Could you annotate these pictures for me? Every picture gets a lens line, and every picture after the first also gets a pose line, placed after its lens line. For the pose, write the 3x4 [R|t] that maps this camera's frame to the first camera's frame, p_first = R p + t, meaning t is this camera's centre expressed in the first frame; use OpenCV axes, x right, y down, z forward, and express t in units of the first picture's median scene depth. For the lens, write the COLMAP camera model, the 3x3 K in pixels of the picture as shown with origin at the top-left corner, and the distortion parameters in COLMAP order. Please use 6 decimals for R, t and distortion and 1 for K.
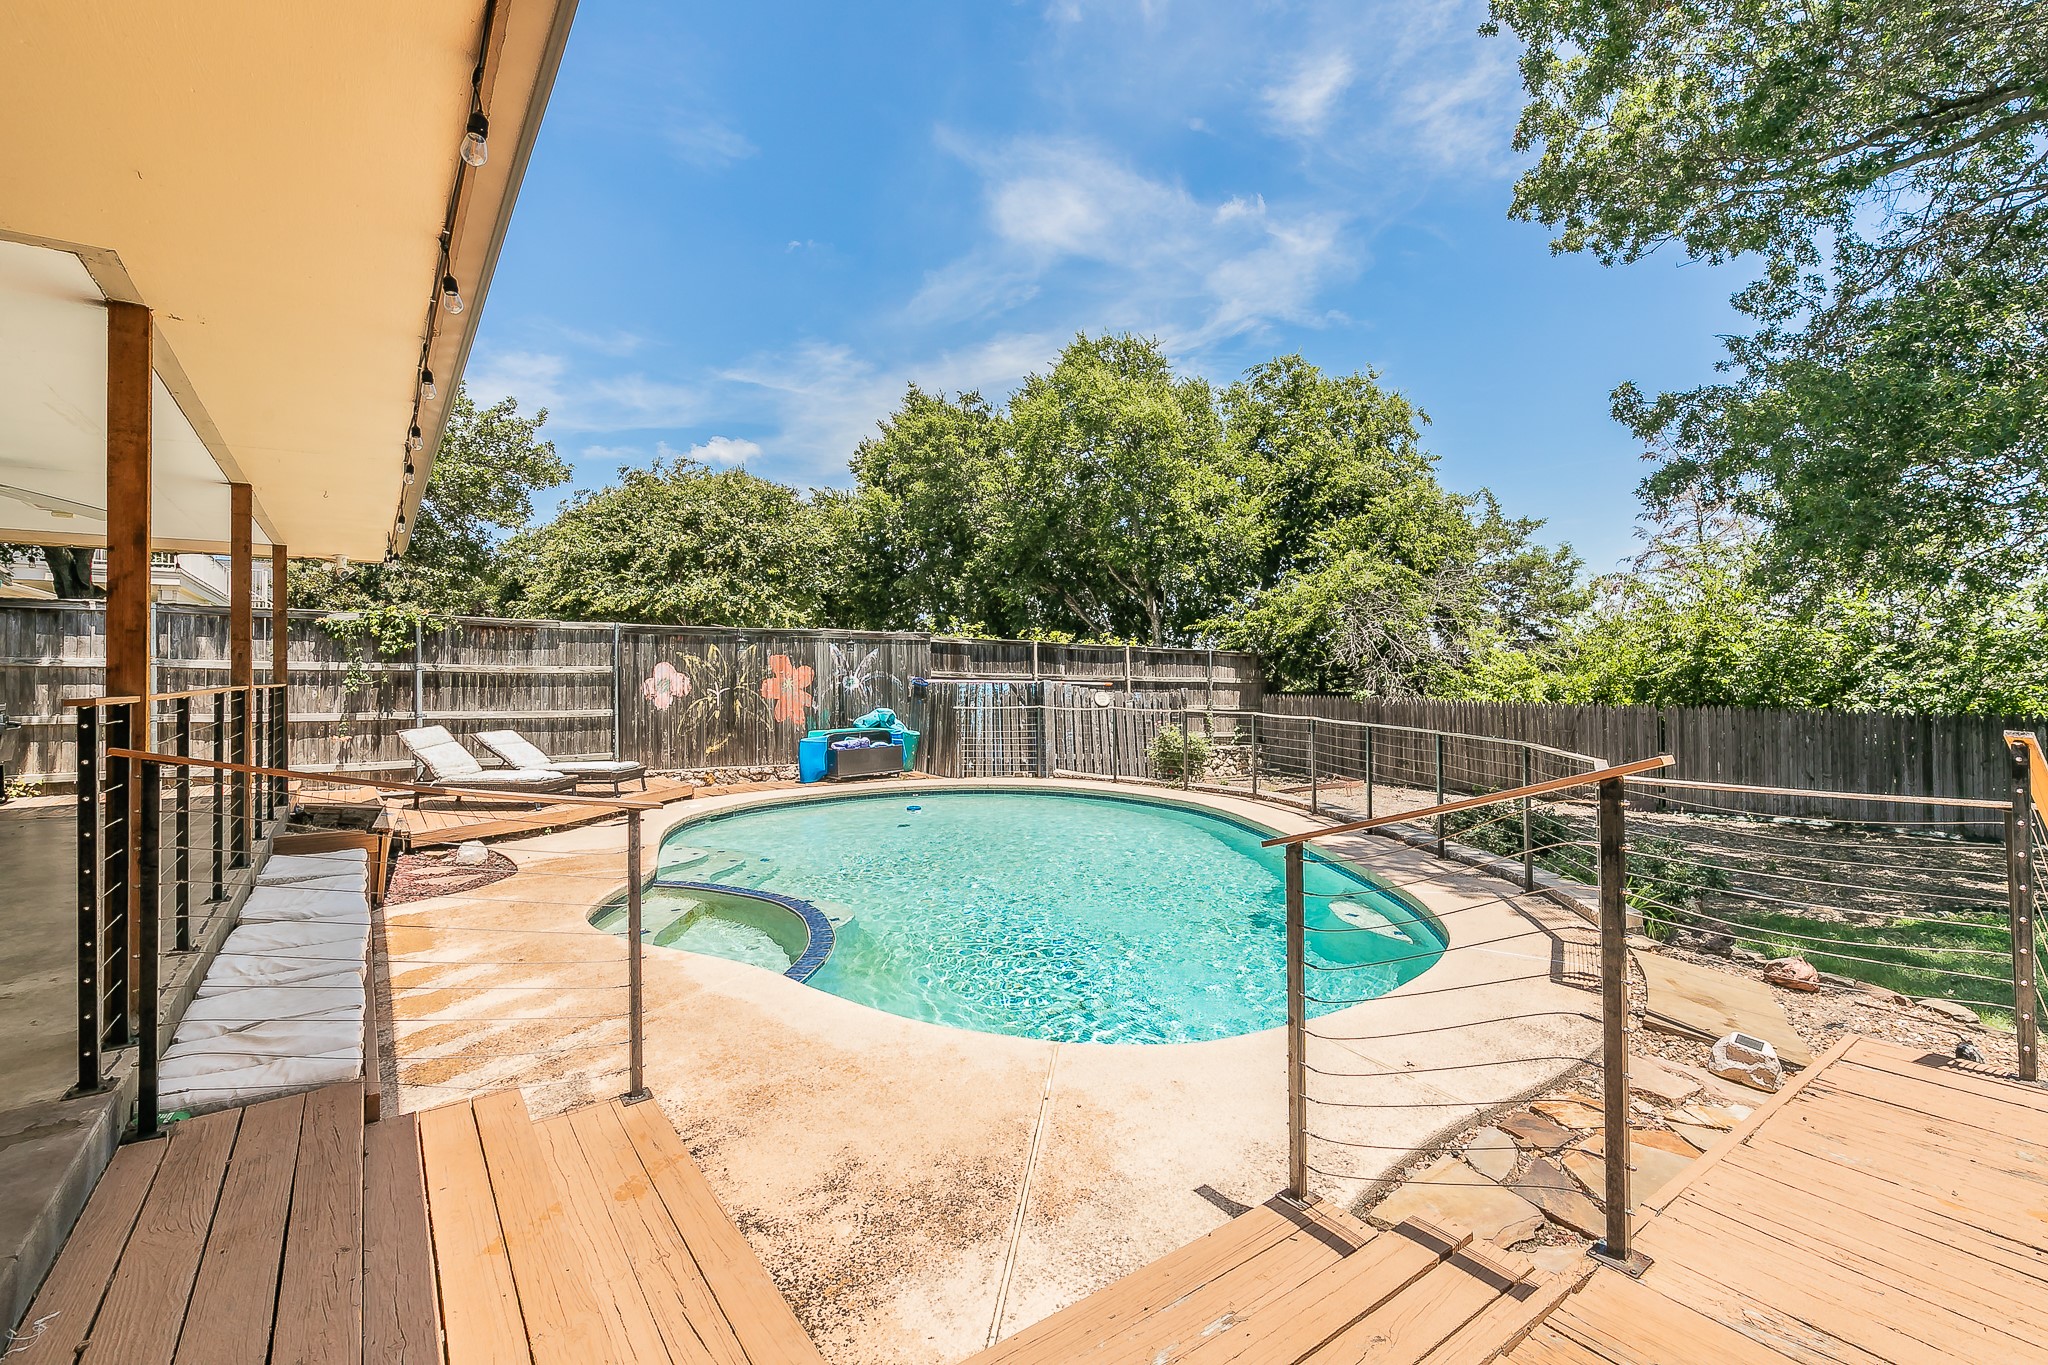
lens RADIAL K [[895.2, 0, 1039.9], [0, 895.2, 676.6], [0, 0, 1]] dist [-0.000566, -0.000154]
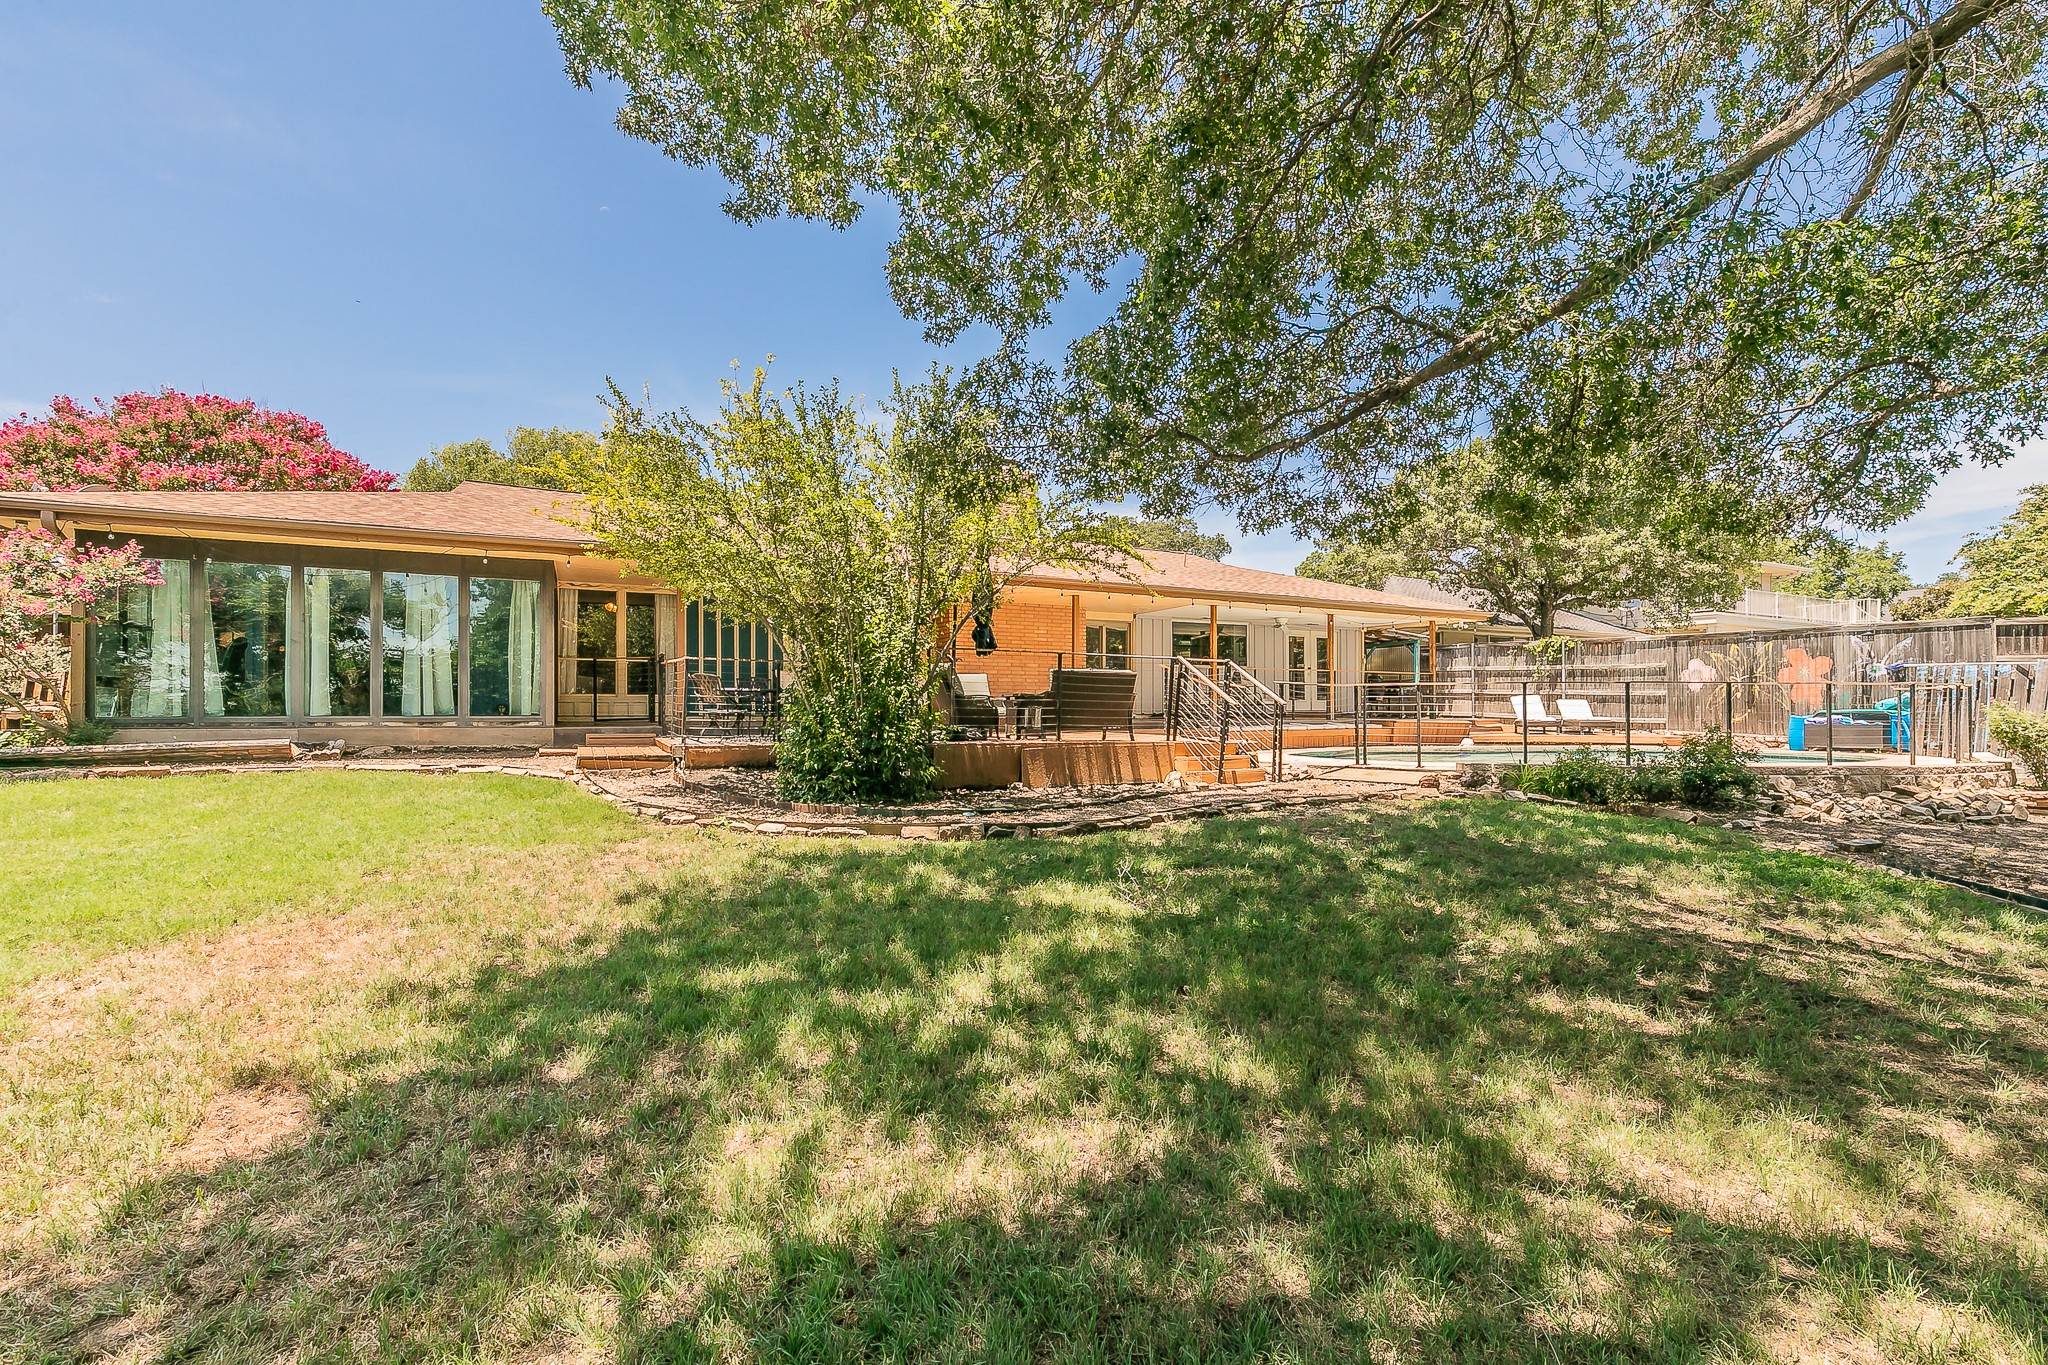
lens RADIAL K [[894.0, 0, 1027.3], [0, 894.0, 707.6], [0, 0, 1]] dist [-0.000254, -0.000074]
pose [[-0.171062, 0.012547, -0.985180, 1.046509], [-0.001260, 0.999915, 0.012953, 0.040191], [0.985259, 0.003457, -0.171032, 0.147198]]
